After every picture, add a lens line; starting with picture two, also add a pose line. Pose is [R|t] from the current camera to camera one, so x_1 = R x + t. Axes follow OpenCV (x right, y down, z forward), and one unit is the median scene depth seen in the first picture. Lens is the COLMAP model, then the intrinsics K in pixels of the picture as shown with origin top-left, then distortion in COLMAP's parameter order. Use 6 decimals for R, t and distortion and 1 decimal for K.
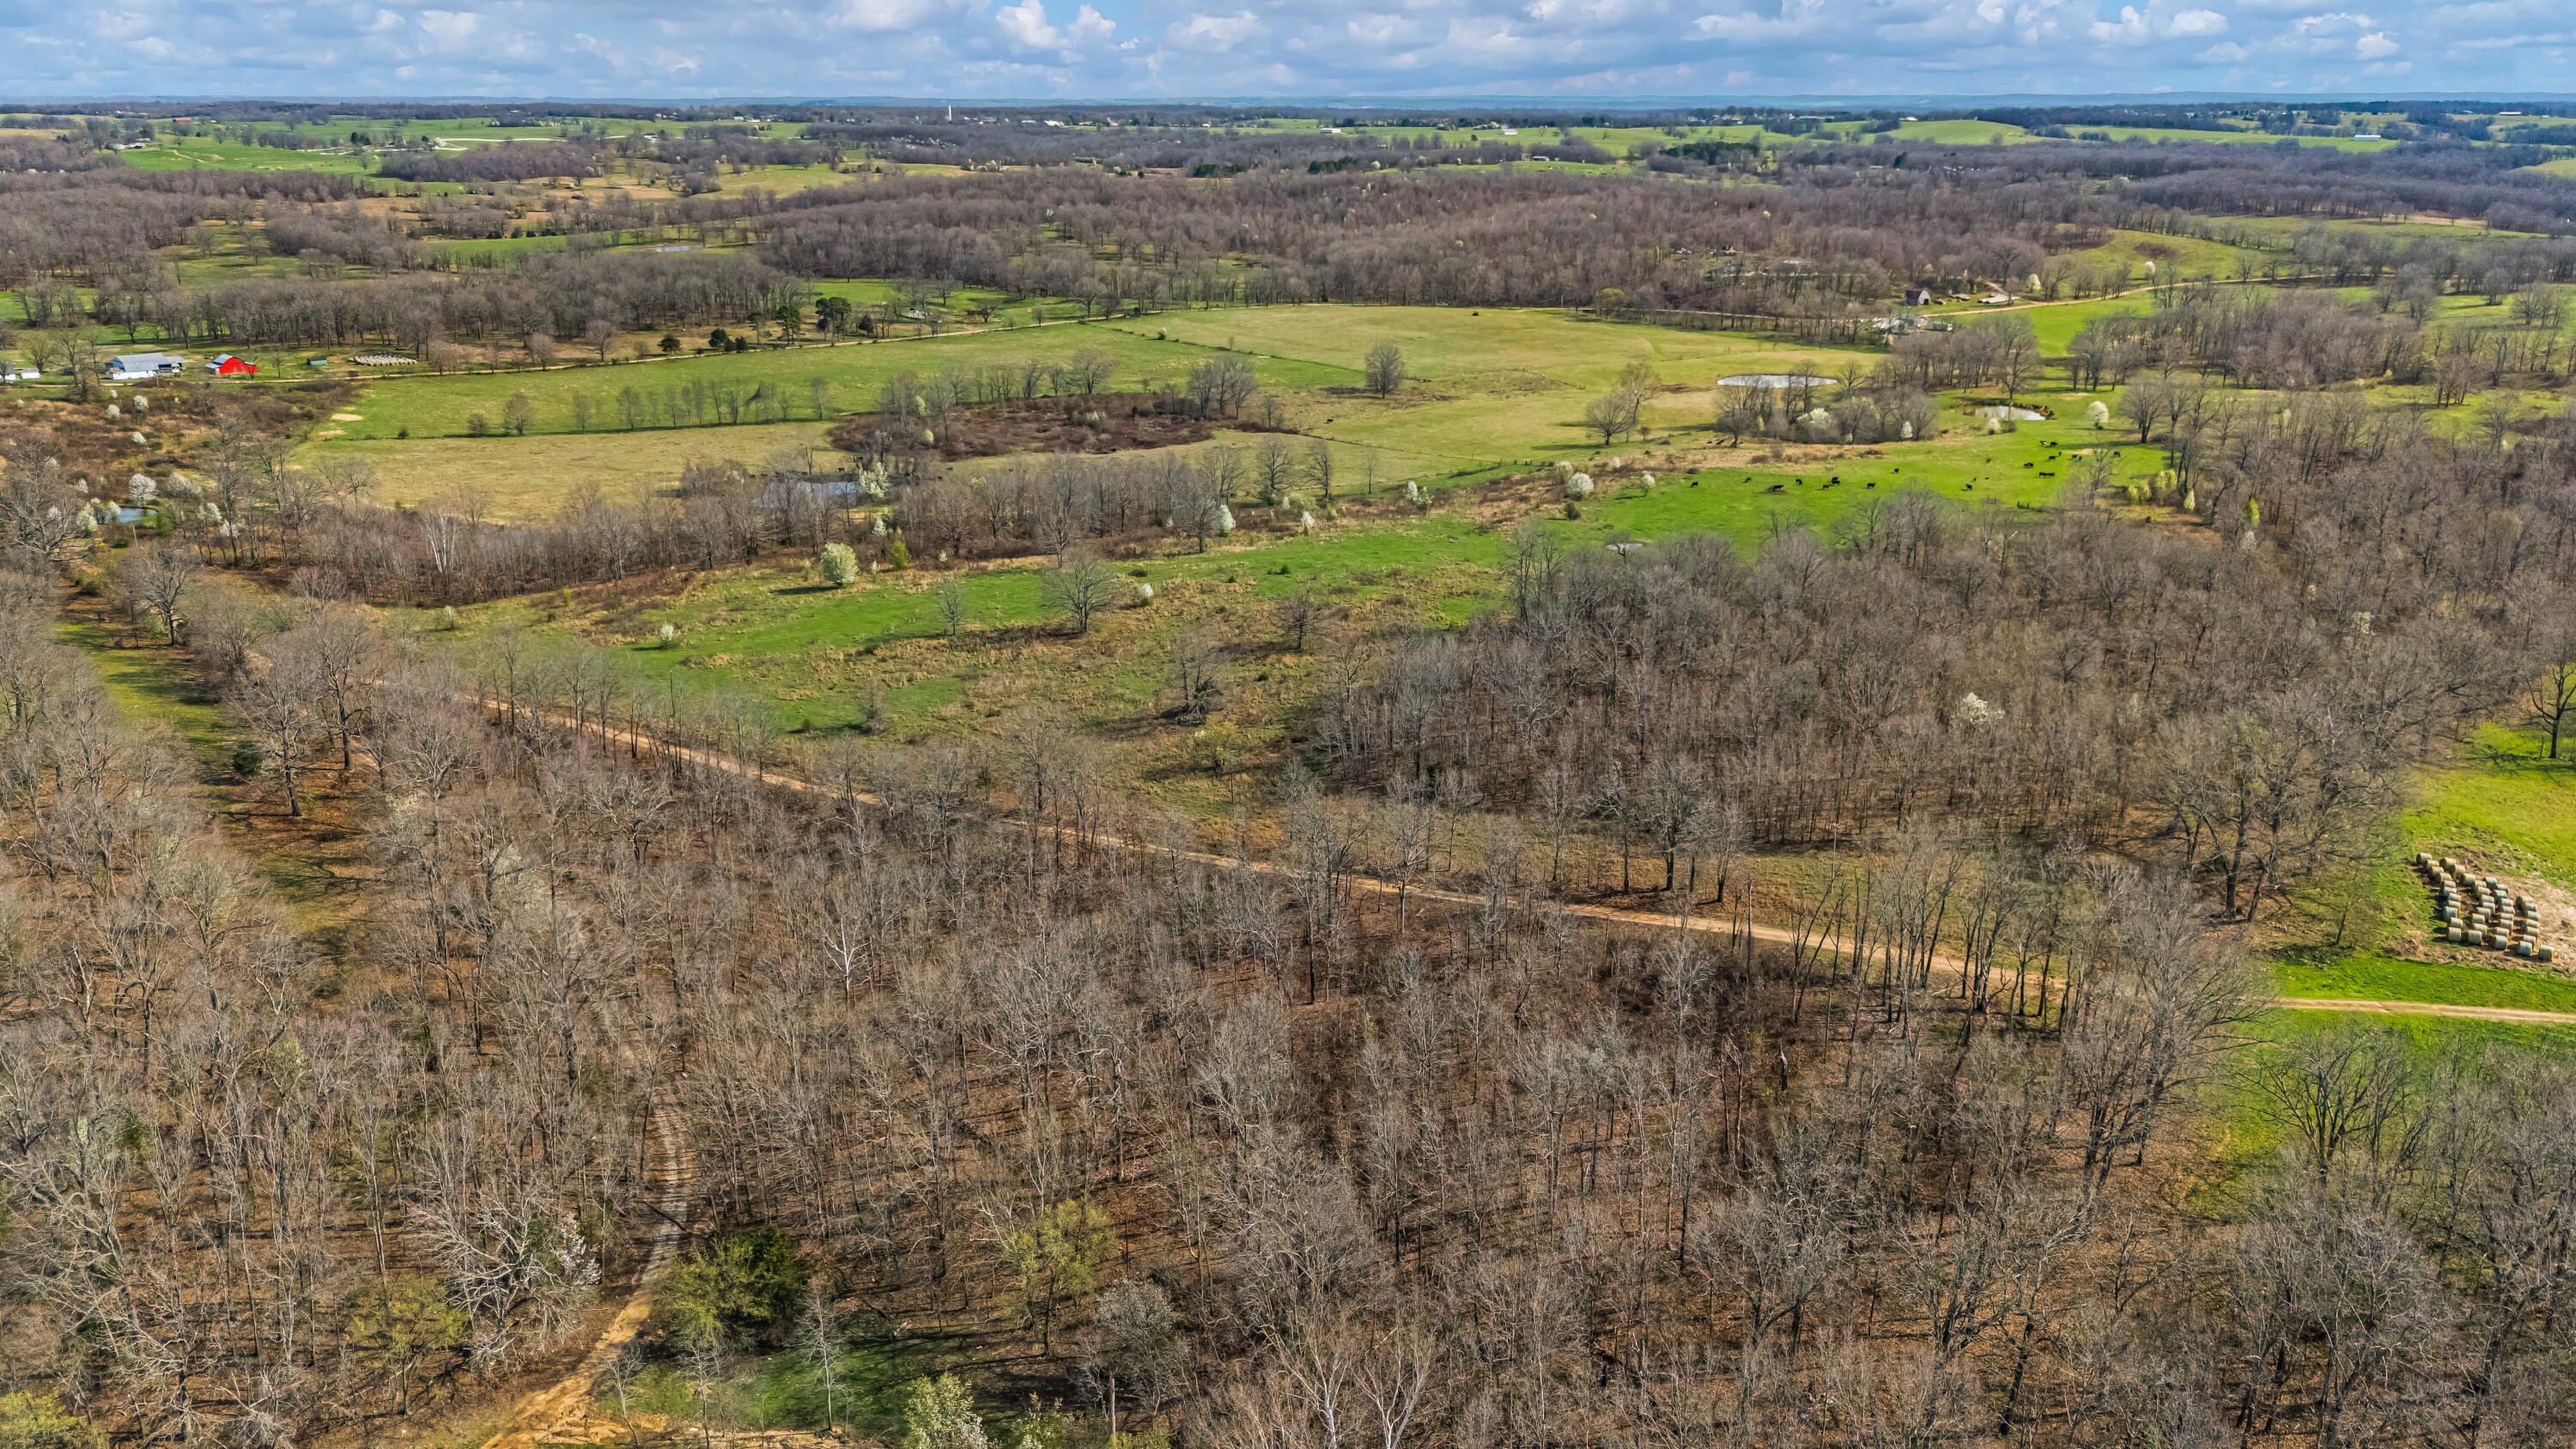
lens RADIAL K [[1968.5, 0, 1282.7], [0, 1968.5, 724.4], [0, 0, 1]] dist [0.047221, -0.043126]
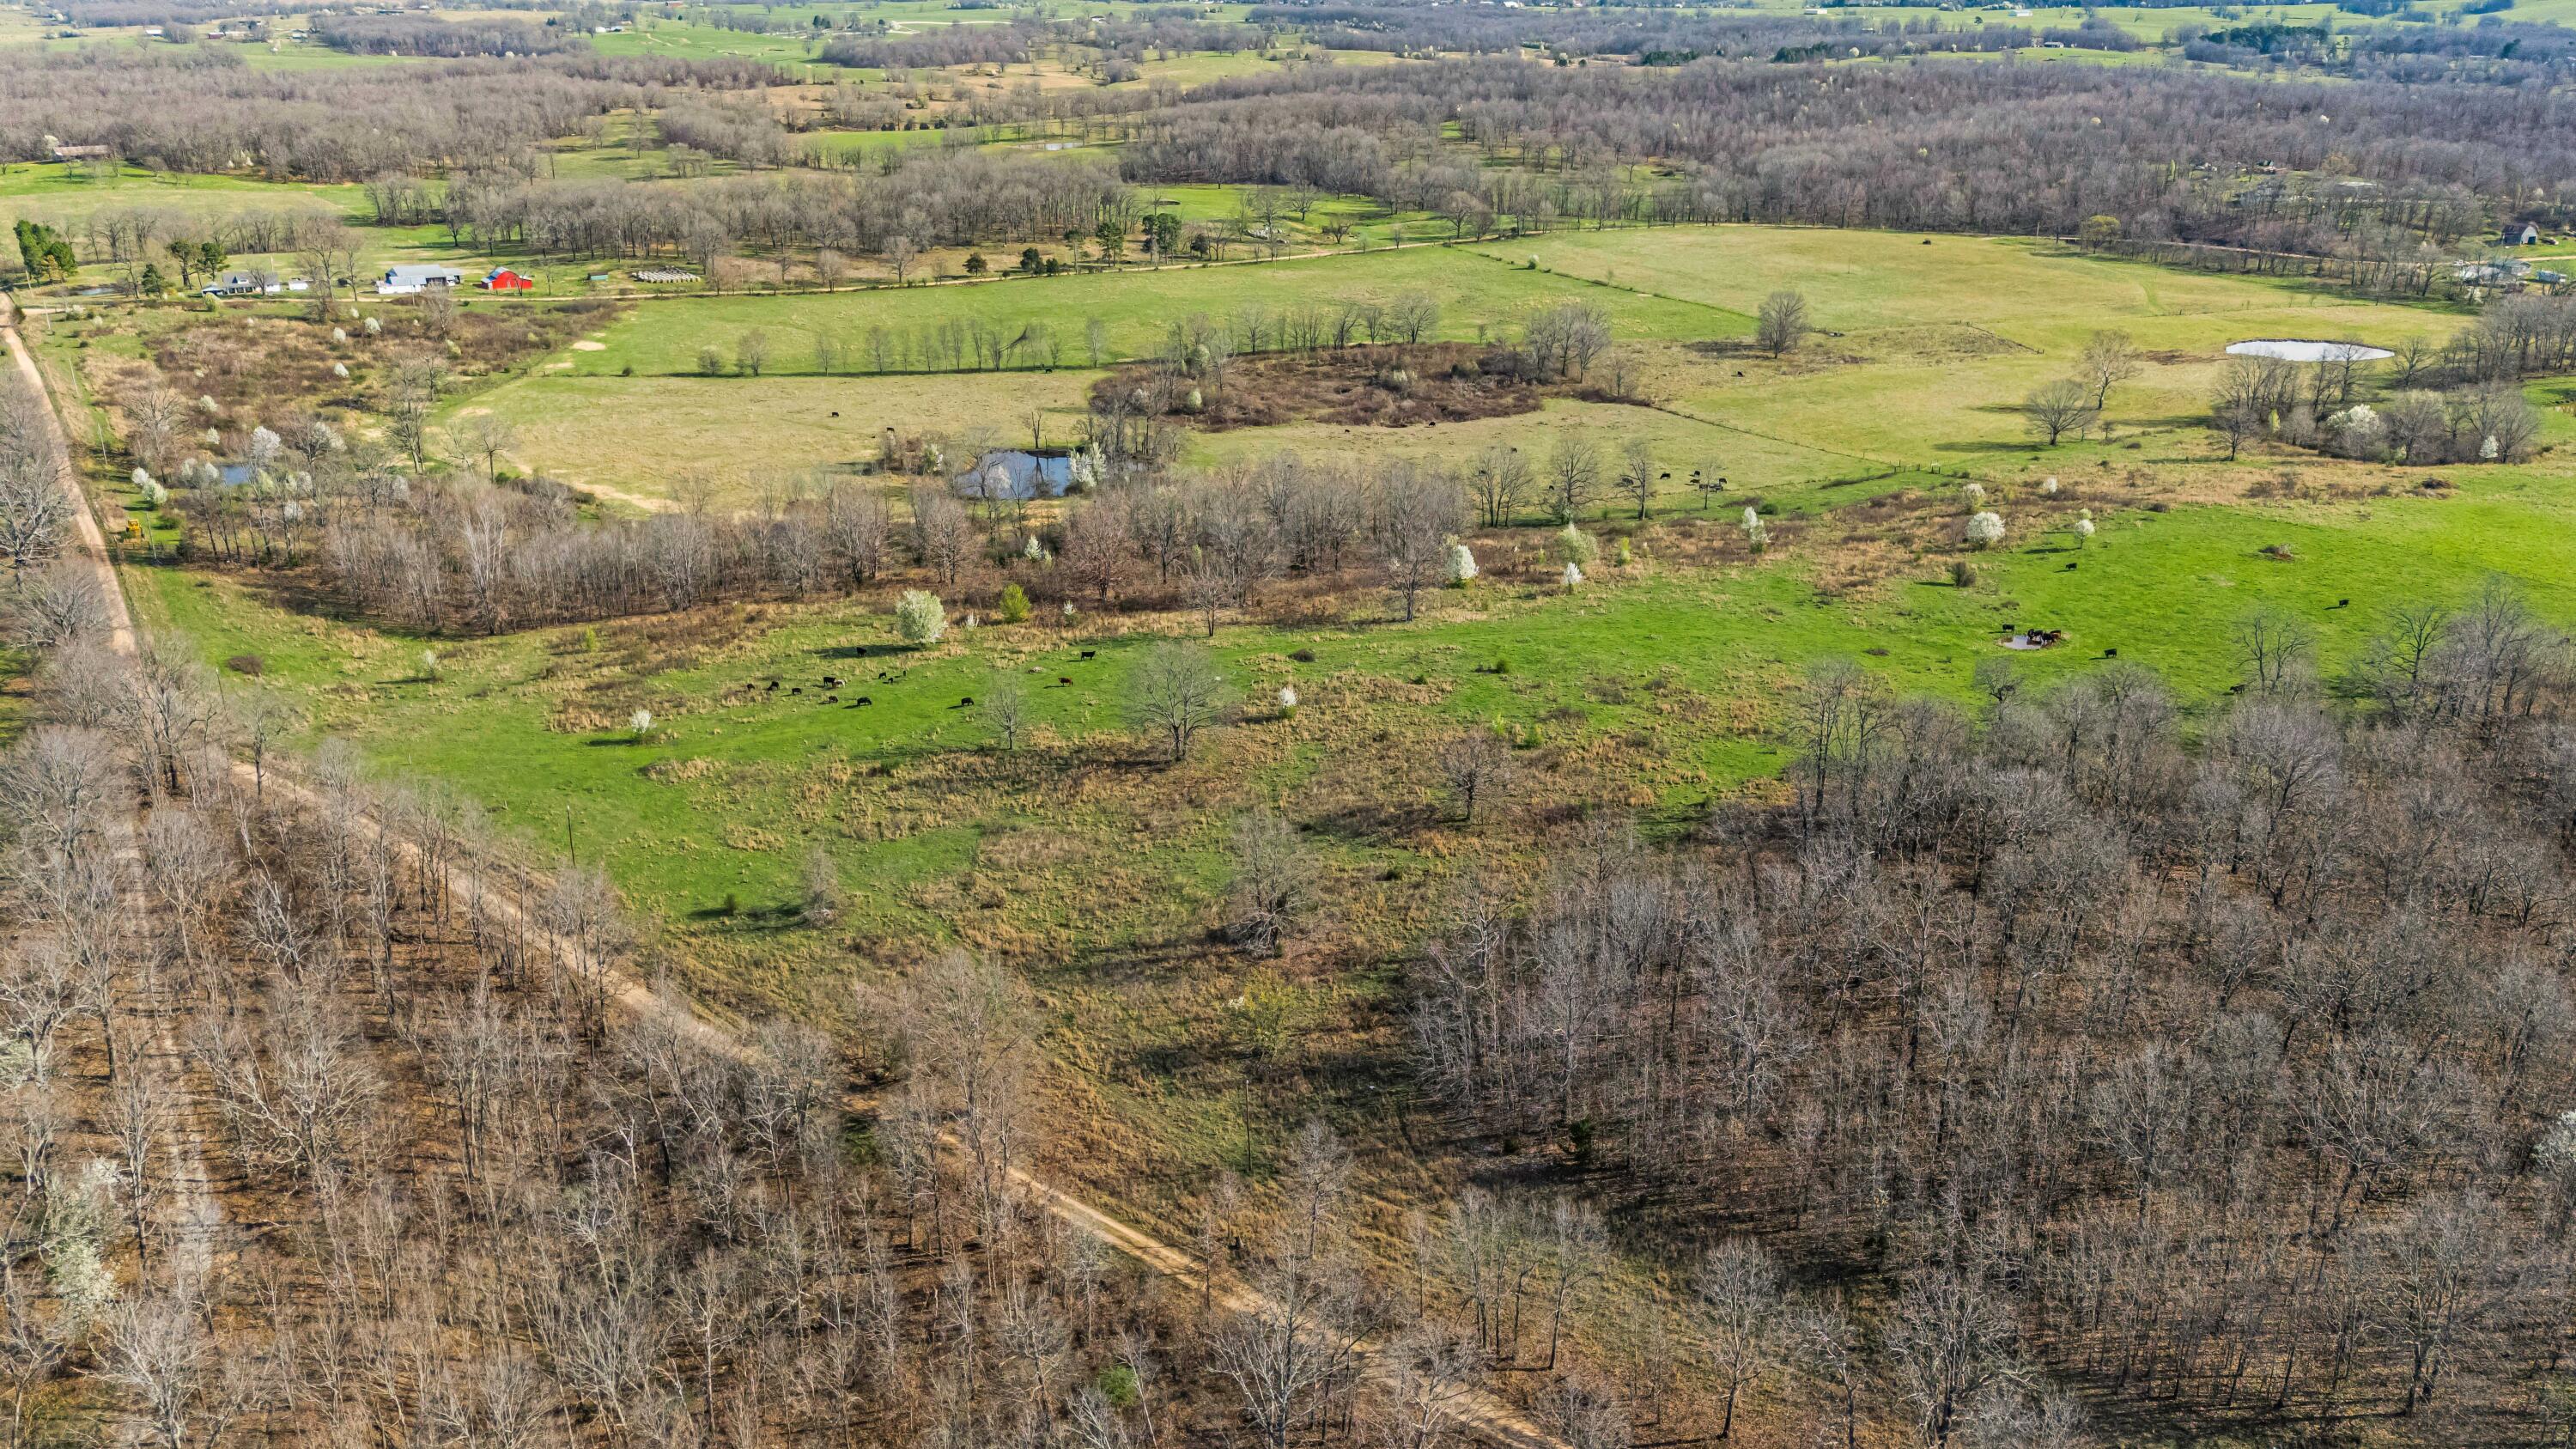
lens RADIAL K [[1968.5, 0, 1297.7], [0, 1968.5, 721.1], [0, 0, 1]] dist [0.047221, -0.043126]
pose [[0.973629, 0.078577, -0.214180, 0.040612], [-0.066978, 0.995894, 0.060897, -0.047689], [0.218086, -0.044946, 0.974894, 0.141101]]
